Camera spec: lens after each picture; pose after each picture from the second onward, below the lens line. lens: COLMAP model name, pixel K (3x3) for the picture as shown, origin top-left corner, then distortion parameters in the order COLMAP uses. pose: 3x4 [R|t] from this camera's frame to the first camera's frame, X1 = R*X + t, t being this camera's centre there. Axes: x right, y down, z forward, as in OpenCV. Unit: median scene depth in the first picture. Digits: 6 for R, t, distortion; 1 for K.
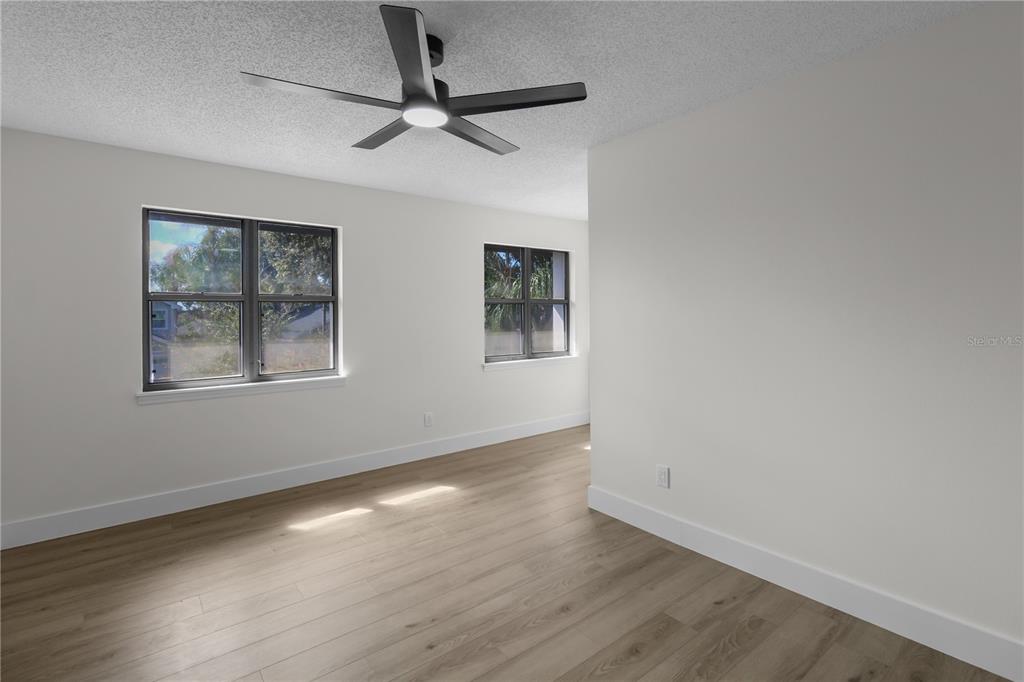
lens RADIAL K [[473.7, 0, 514.2], [0, 473.7, 315.9], [0, 0, 1]] dist [0.000370, 0.000069]
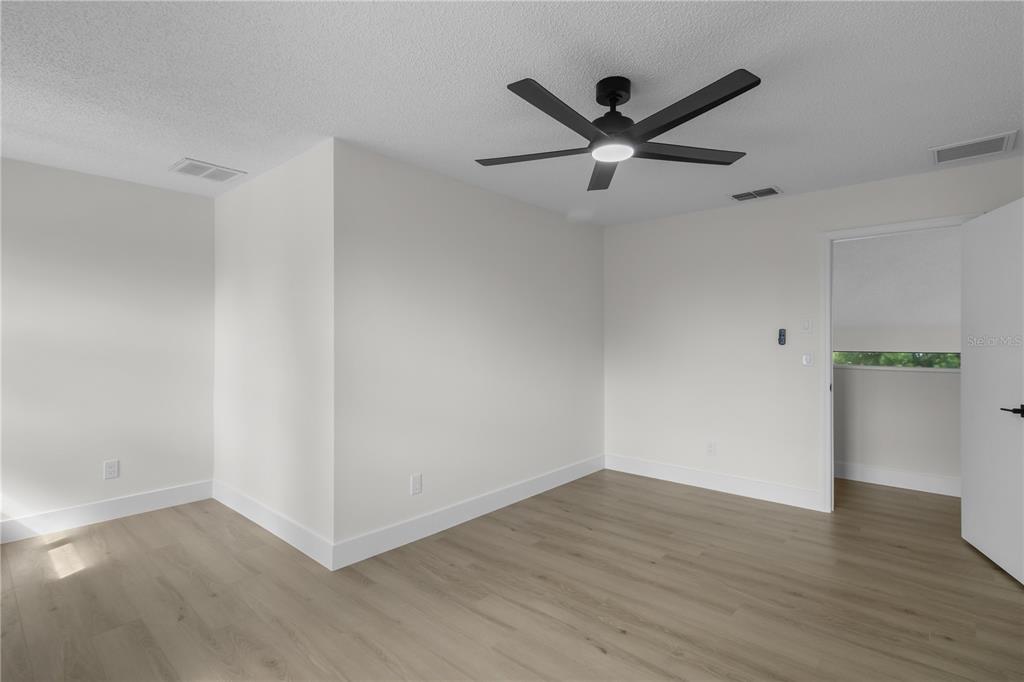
lens RADIAL K [[485.8, 0, 516.7], [0, 485.8, 339.8], [0, 0, 1]] dist [0.000139, 0.000059]
pose [[-0.165224, 0.007045, 0.986231, -1.160559], [-0.000281, 0.999974, -0.007190, 0.012243], [-0.986256, -0.001465, -0.165218, 1.310489]]
